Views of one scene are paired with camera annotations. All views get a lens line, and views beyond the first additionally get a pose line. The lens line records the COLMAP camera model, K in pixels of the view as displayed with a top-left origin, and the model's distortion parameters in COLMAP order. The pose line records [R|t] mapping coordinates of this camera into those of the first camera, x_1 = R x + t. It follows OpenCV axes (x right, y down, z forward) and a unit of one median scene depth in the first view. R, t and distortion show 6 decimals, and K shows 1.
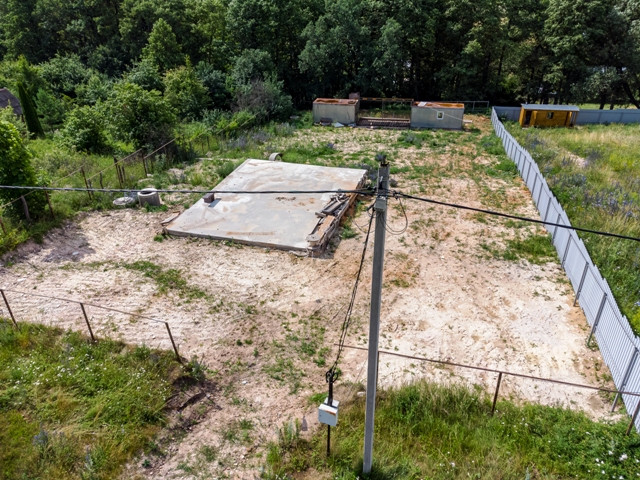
lens RADIAL K [[476.0, 0, 320.8], [0, 476.0, 241.4], [0, 0, 1]] dist [0.018252, 0.002489]
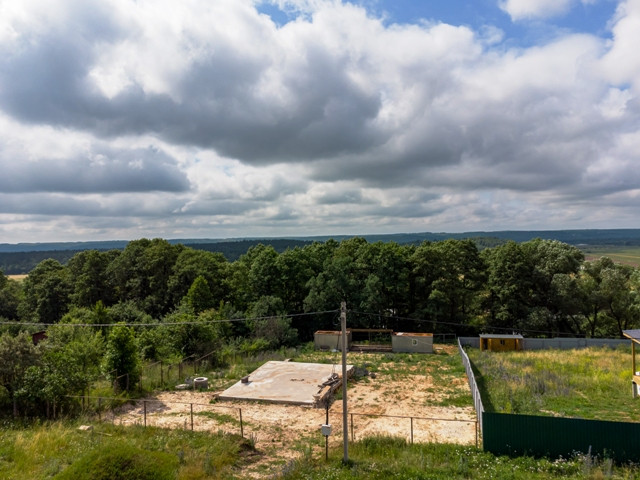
lens RADIAL K [[476.0, 0, 320.2], [0, 476.0, 234.9], [0, 0, 1]] dist [0.018252, 0.002489]
pose [[0.999975, -0.006782, 0.002075, -0.002759], [0.006898, 0.862023, -0.506823, 0.195817], [0.001649, 0.506825, 0.862048, -0.353868]]
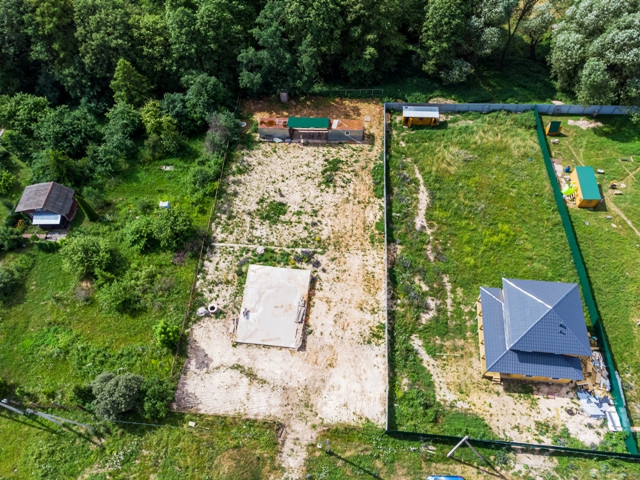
lens RADIAL K [[476.0, 0, 321.0], [0, 476.0, 238.3], [0, 0, 1]] dist [0.018252, 0.002489]
pose [[0.983542, -0.150236, 0.100366, -0.038668], [0.078661, 0.856149, 0.510707, -1.107379], [-0.162655, -0.494407, 0.853877, -0.588921]]
